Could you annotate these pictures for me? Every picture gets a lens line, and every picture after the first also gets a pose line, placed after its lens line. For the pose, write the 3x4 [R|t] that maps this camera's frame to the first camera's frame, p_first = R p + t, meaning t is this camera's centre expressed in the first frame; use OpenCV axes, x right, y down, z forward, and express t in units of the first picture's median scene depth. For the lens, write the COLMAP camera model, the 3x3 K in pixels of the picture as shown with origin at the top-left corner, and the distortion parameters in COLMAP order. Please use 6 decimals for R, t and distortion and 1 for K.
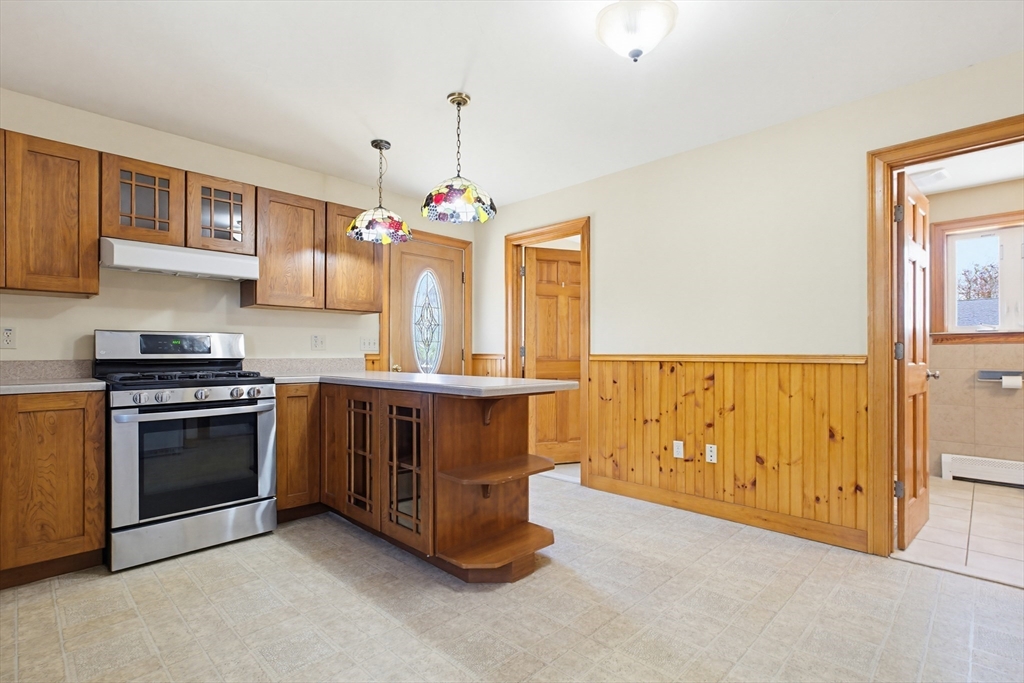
lens RADIAL K [[487.2, 0, 528.5], [0, 487.2, 349.1], [0, 0, 1]] dist [-0.004812, -0.001164]
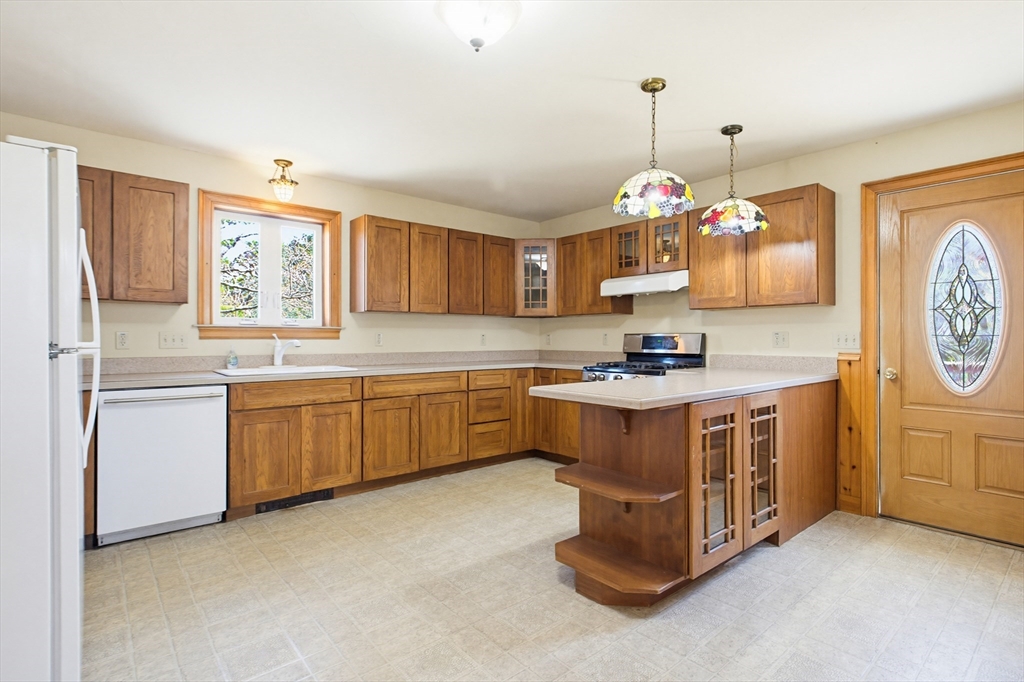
lens RADIAL K [[508.2, 0, 537.2], [0, 508.2, 335.2], [0, 0, 1]] dist [0.001897, 0.000550]
pose [[-0.076438, -0.004714, -0.997063, 0.787442], [0.006778, 0.999963, -0.005247, -0.026607], [0.997051, -0.007159, -0.076403, 0.789302]]
